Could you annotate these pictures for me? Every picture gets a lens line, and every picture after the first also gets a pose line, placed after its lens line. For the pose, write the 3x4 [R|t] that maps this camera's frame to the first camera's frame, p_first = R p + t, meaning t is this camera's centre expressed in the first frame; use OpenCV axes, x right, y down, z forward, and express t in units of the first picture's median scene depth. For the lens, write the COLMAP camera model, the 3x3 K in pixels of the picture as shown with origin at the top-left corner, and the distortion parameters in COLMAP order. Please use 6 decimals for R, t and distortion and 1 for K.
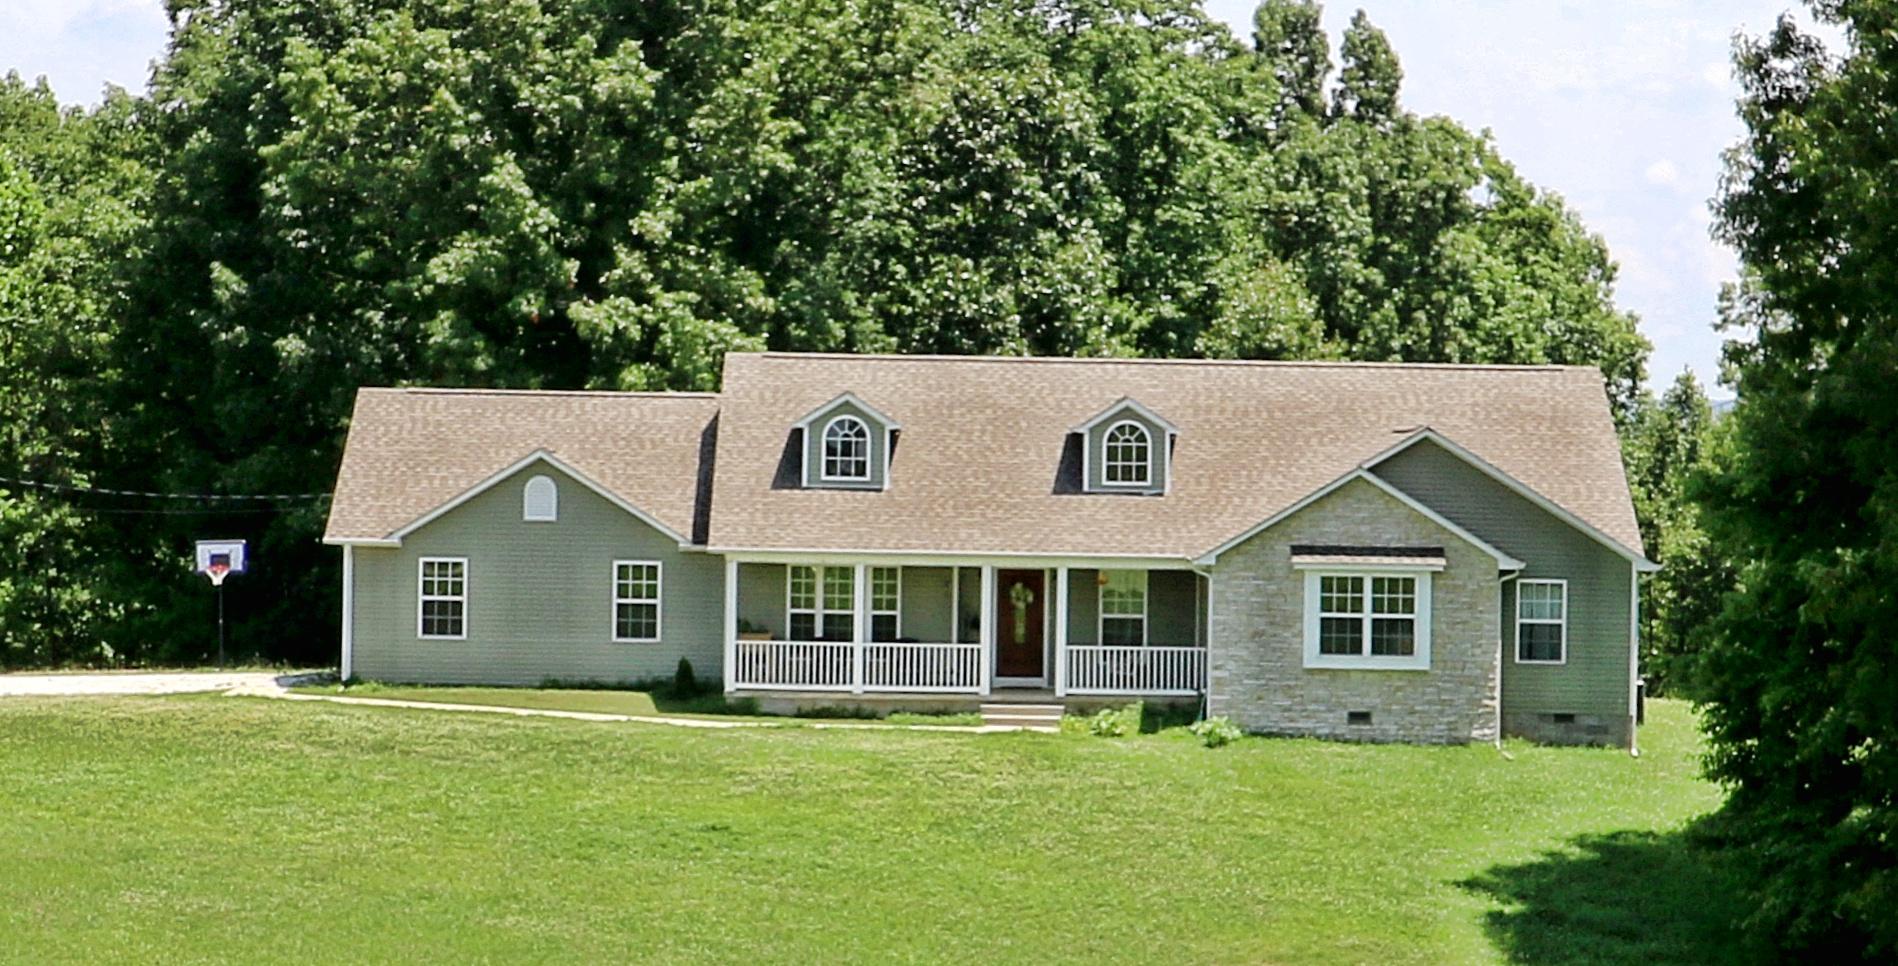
lens RADIAL K [[4339.9, 0, 945.7], [0, 4339.9, 481.1], [0, 0, 1]] dist [0.155788, 0.000000]
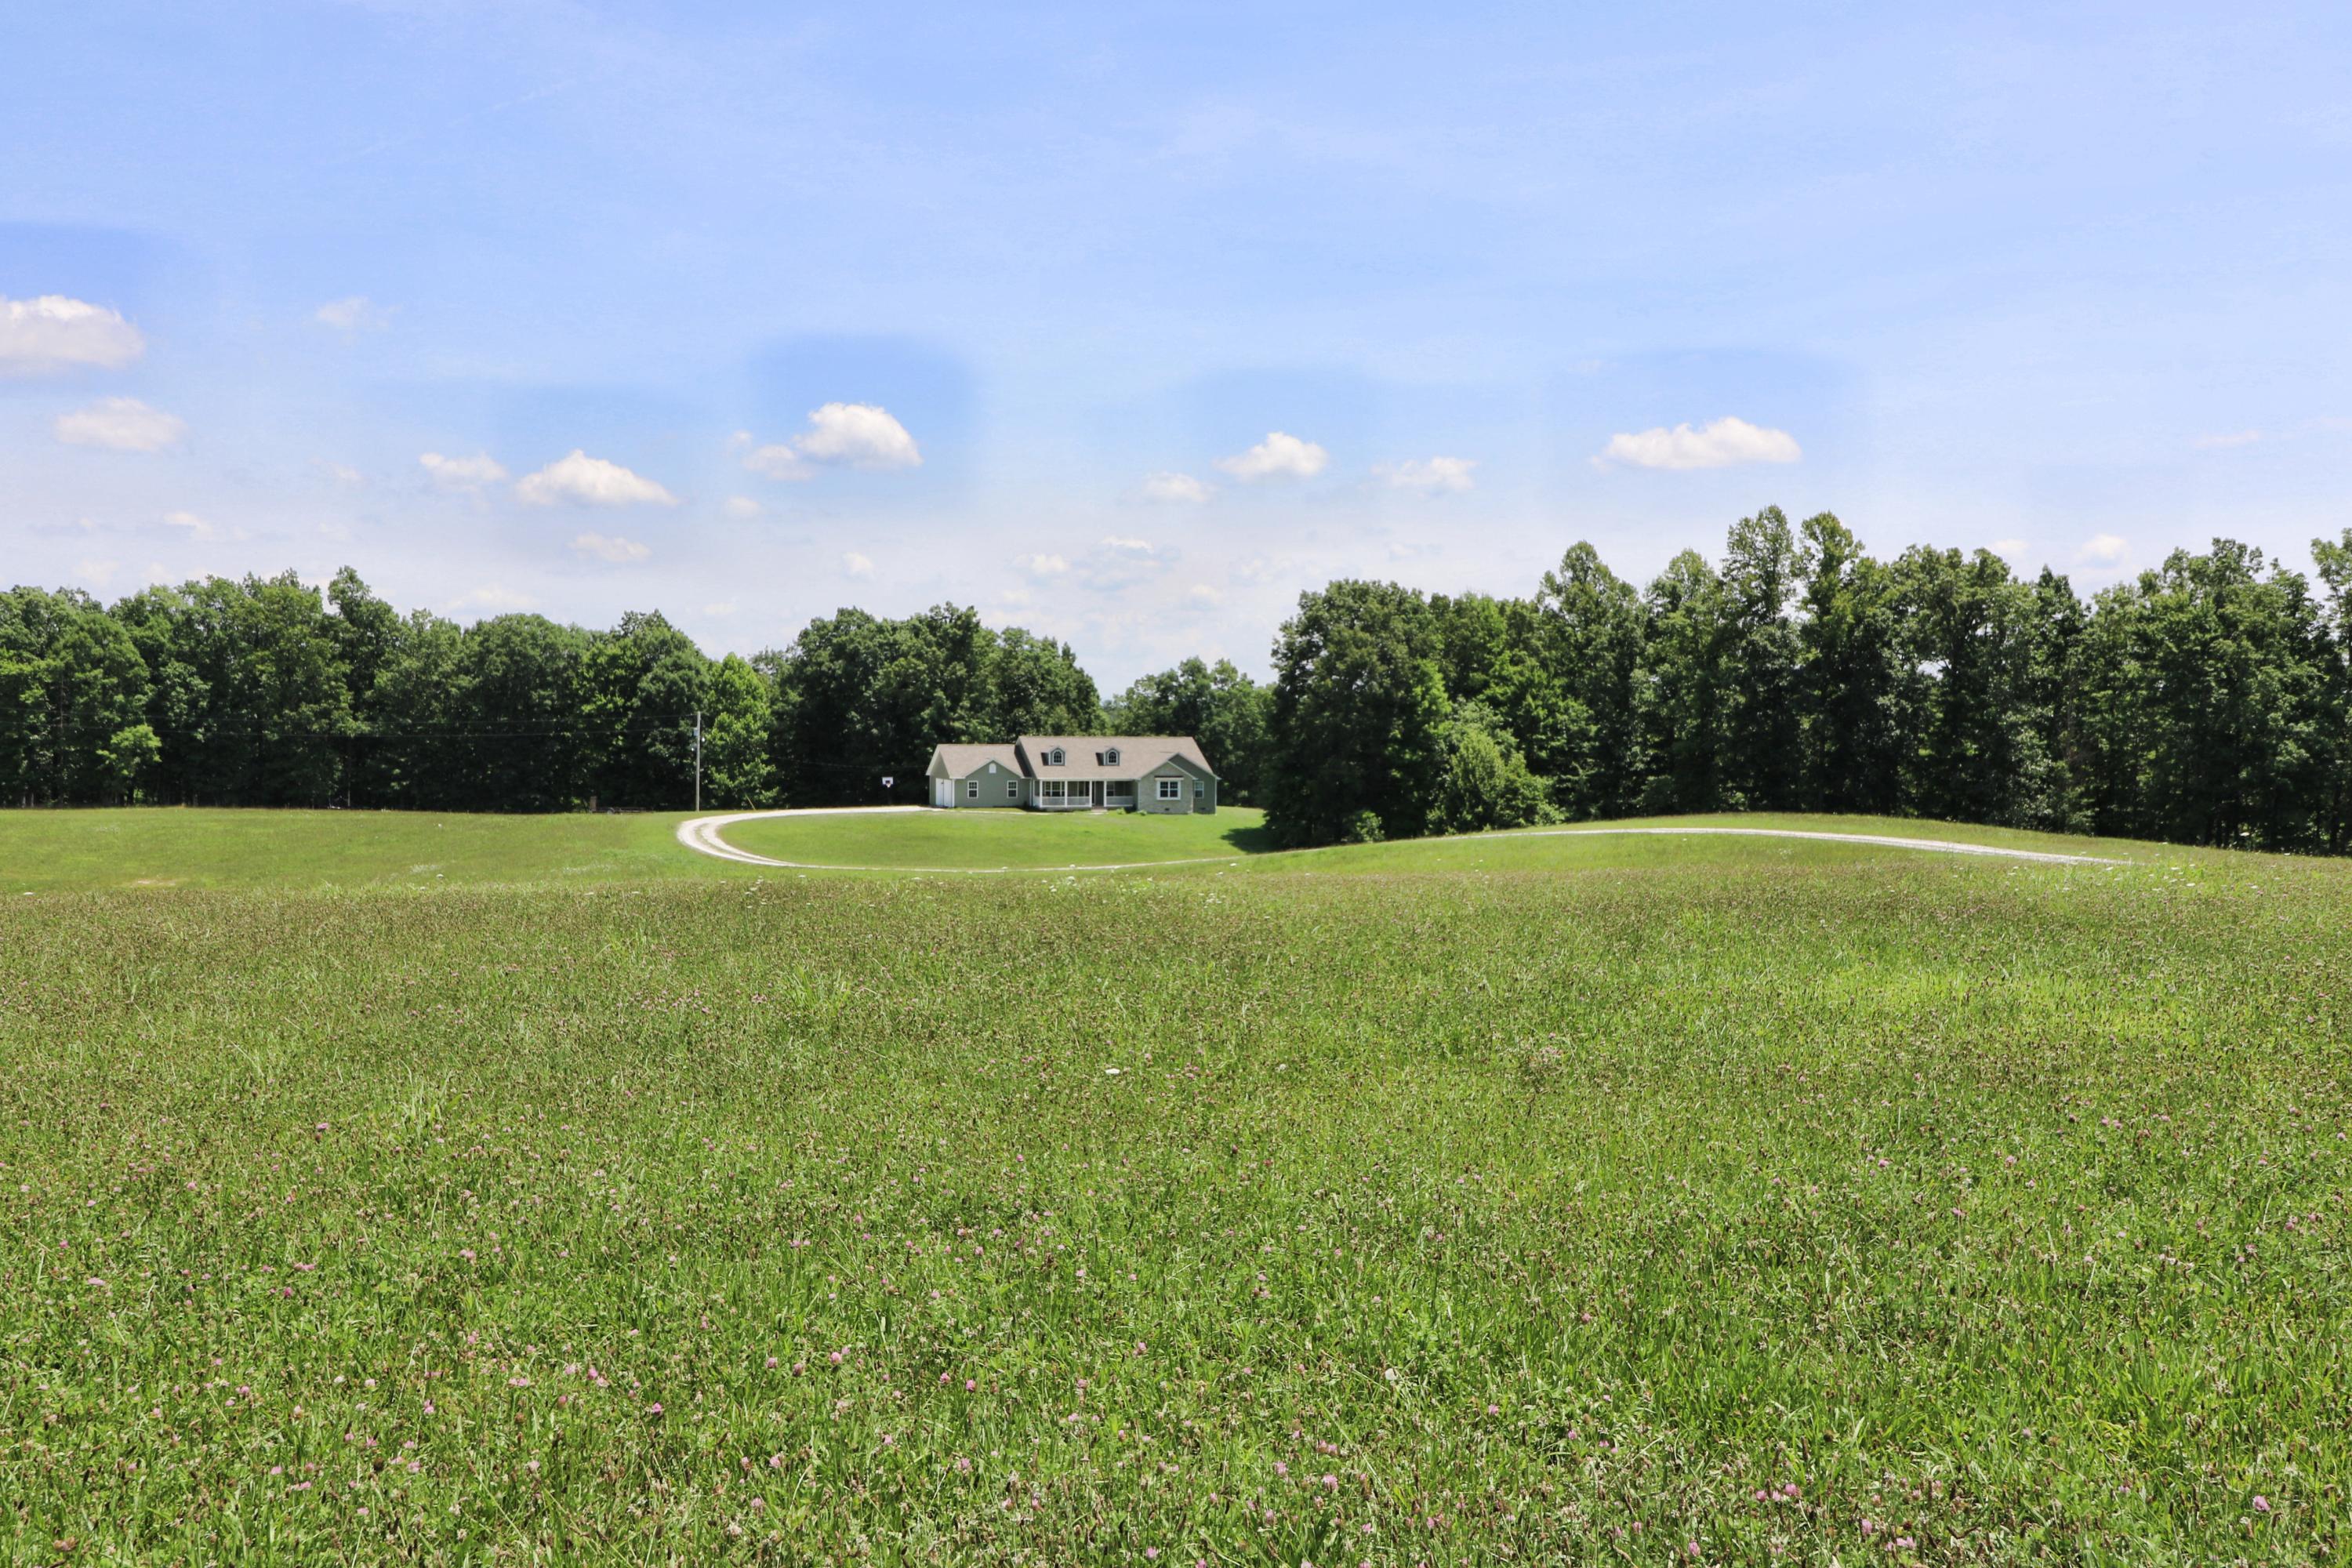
lens RADIAL K [[1803.1, 0, 1172.7], [0, 1803.1, 792.0], [0, 0, 1]] dist [-0.013122, -0.011679]
pose [[0.940263, -0.018854, 0.339927, -0.593254], [0.006761, 0.999303, 0.036725, -0.042200], [-0.340382, -0.032233, 0.939735, -0.960889]]
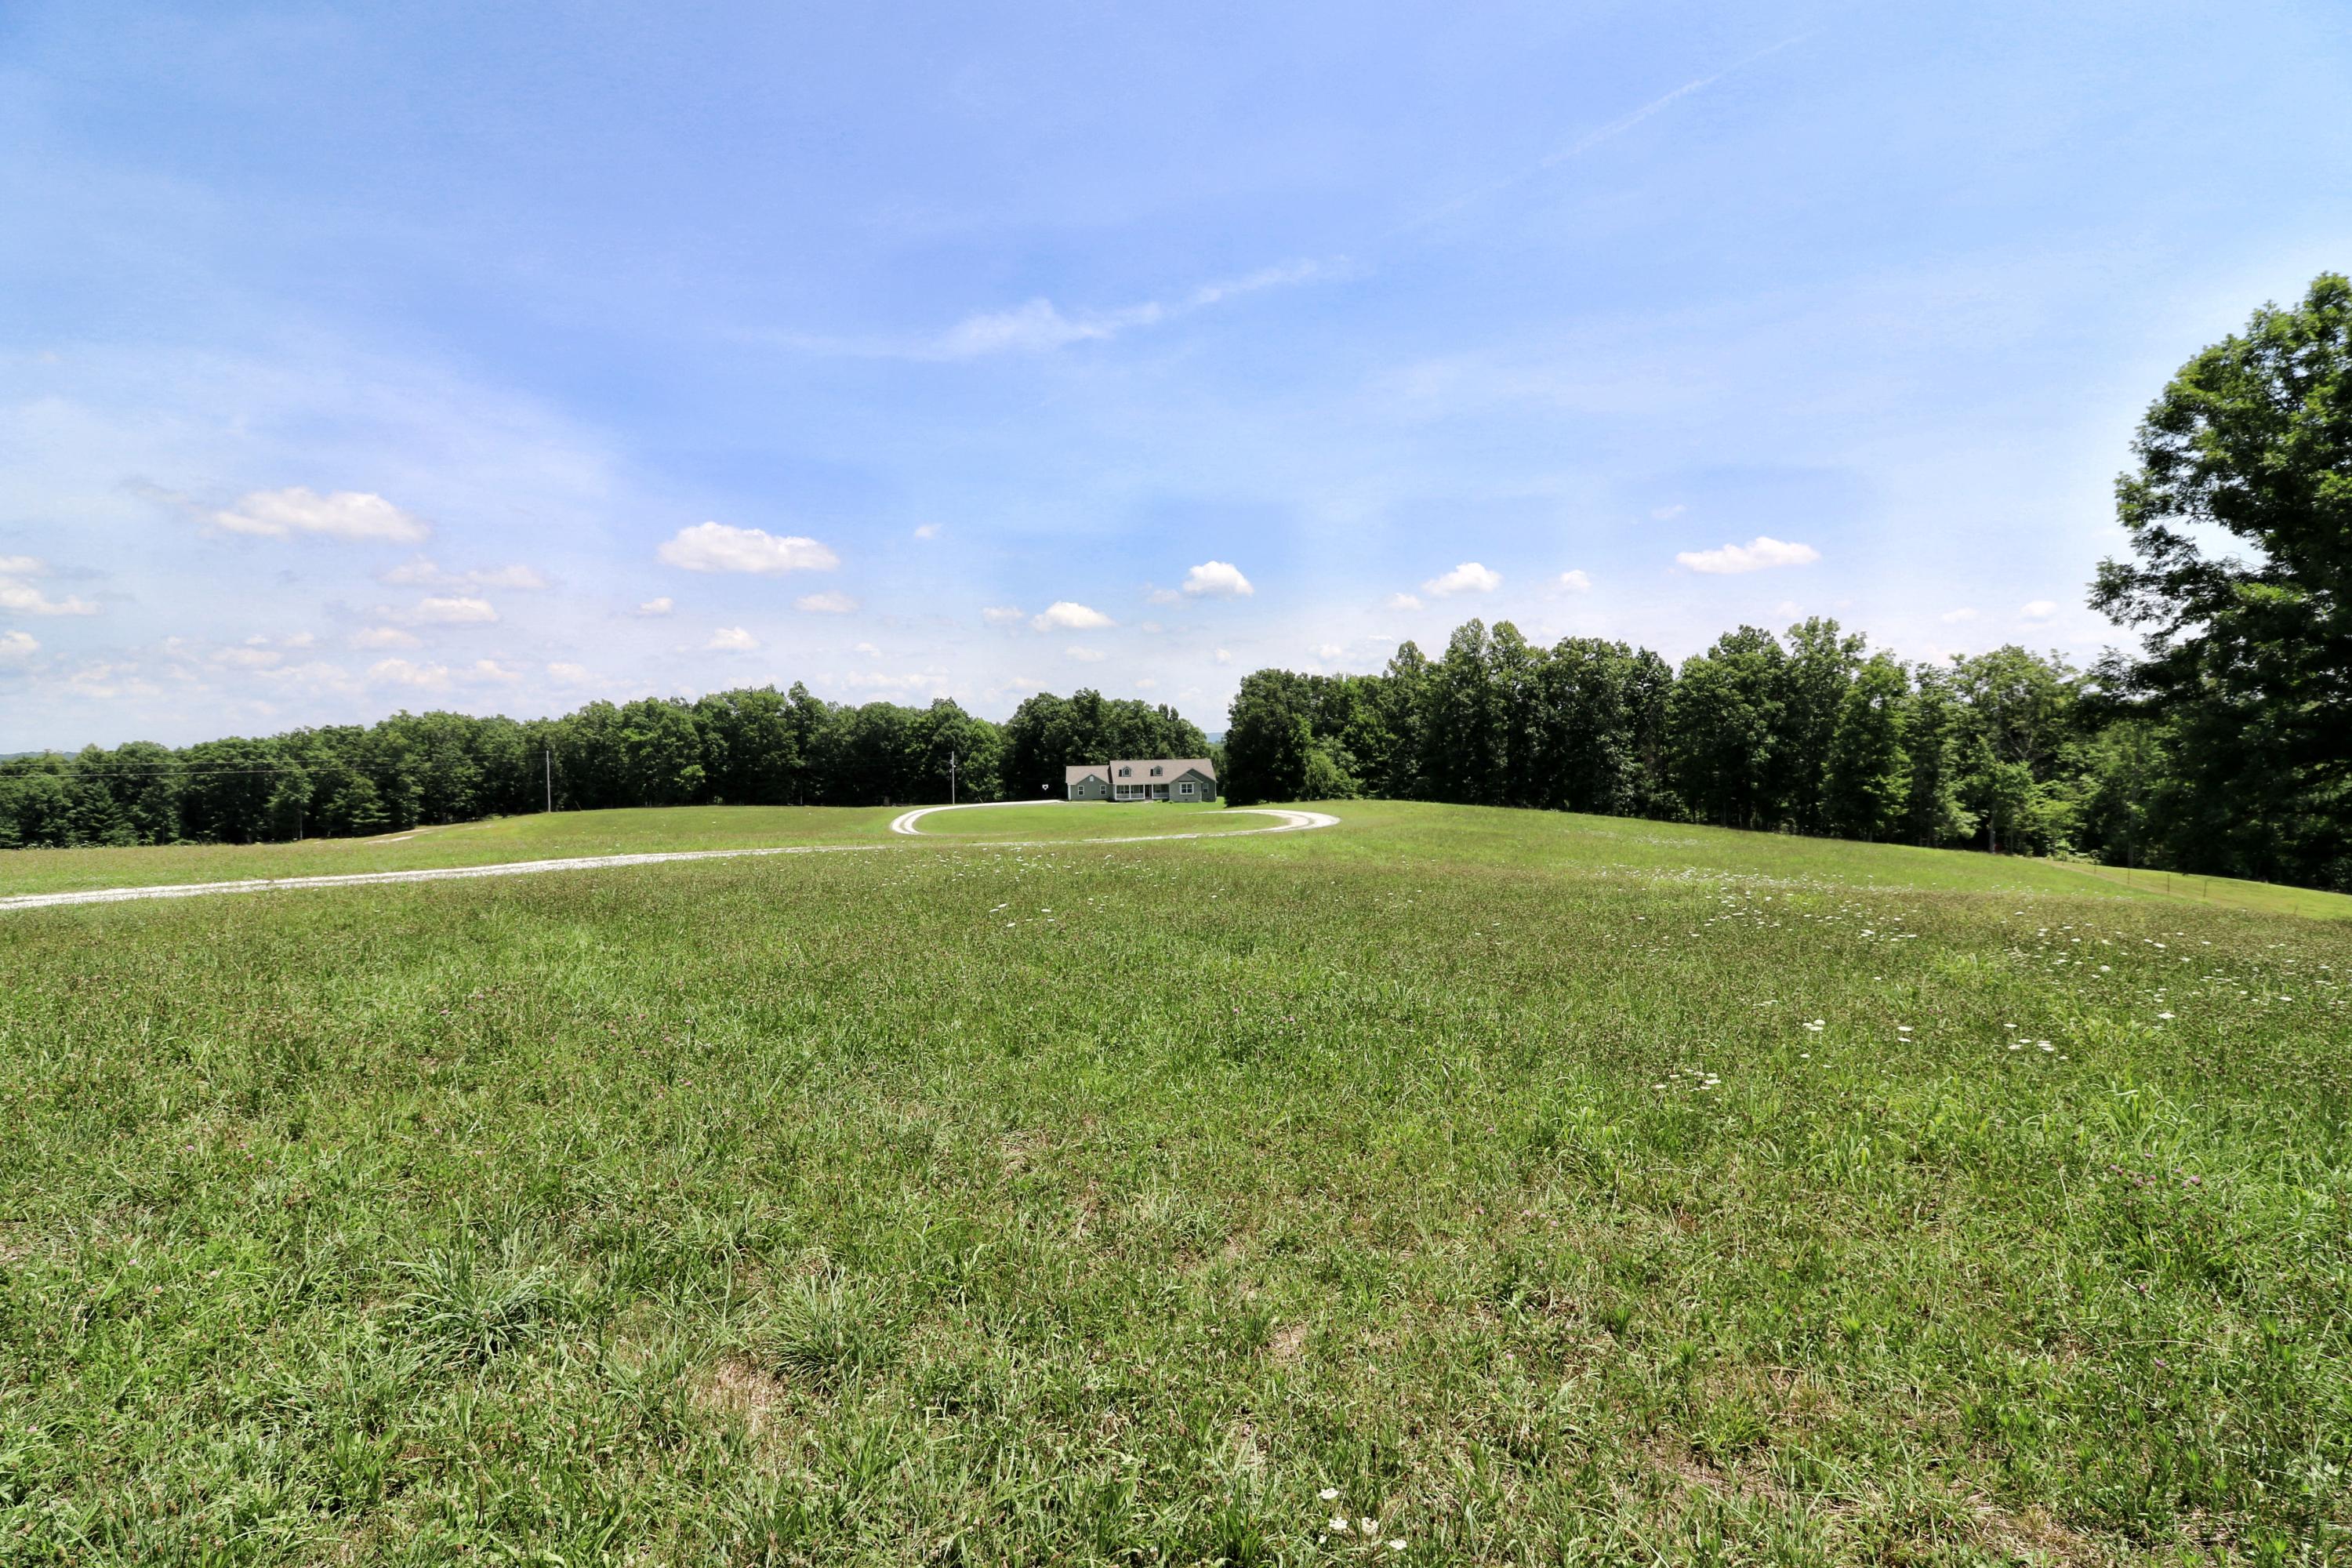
lens RADIAL K [[1076.3, 0, 1172.6], [0, 1076.3, 768.4], [0, 0, 1]] dist [-0.012932, -0.006742]
pose [[0.991442, -0.033206, 0.126254, -0.208861], [0.031699, 0.999400, 0.013932, -0.042994], [-0.126641, -0.009810, 0.991900, -1.207075]]
